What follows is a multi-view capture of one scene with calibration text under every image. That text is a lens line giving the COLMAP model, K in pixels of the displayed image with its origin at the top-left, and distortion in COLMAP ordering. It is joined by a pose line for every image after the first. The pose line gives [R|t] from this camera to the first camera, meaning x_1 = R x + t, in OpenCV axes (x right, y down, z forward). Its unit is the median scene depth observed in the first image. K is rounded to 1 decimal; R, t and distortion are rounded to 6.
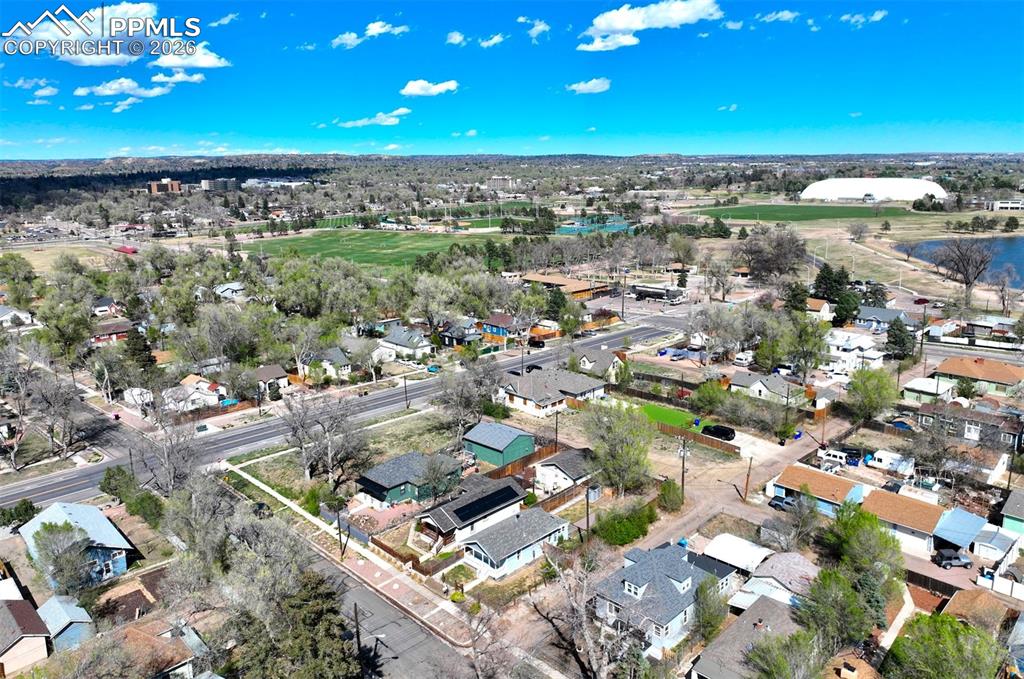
lens RADIAL K [[705.7, 0, 512.0], [0, 705.7, 339.5], [0, 0, 1]] dist [0.001638, 0.004372]
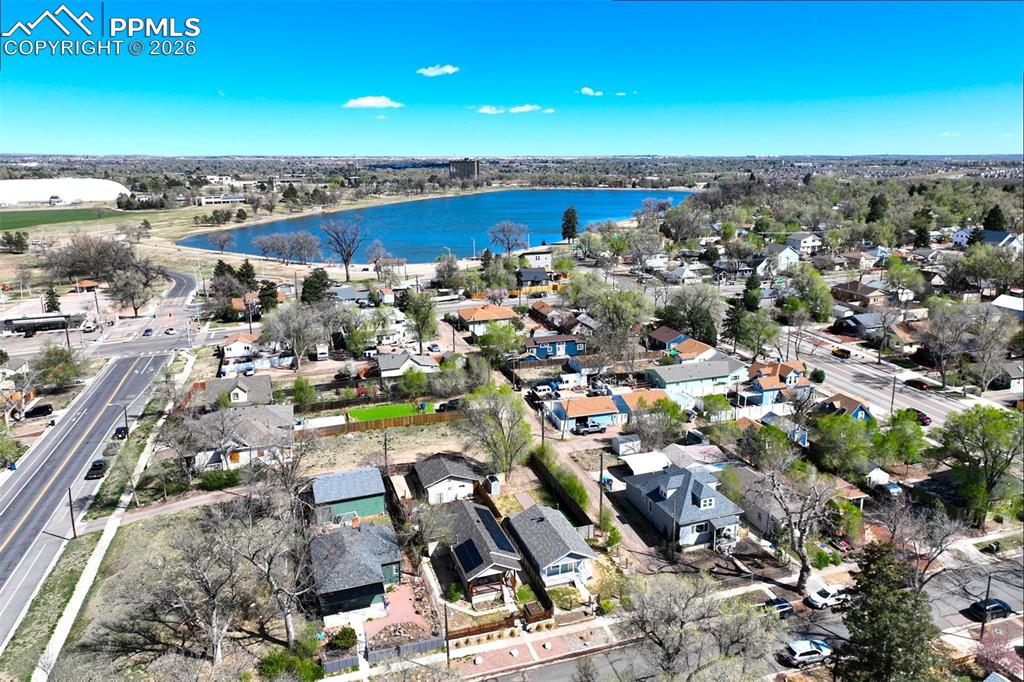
lens RADIAL K [[705.7, 0, 512.0], [0, 705.7, 341.0], [0, 0, 1]] dist [0.001638, 0.004372]
pose [[0.460790, -0.217624, 0.860414, -0.119524], [0.217311, 0.967626, 0.128361, -0.017439], [-0.860493, 0.127830, 0.493164, 0.082171]]
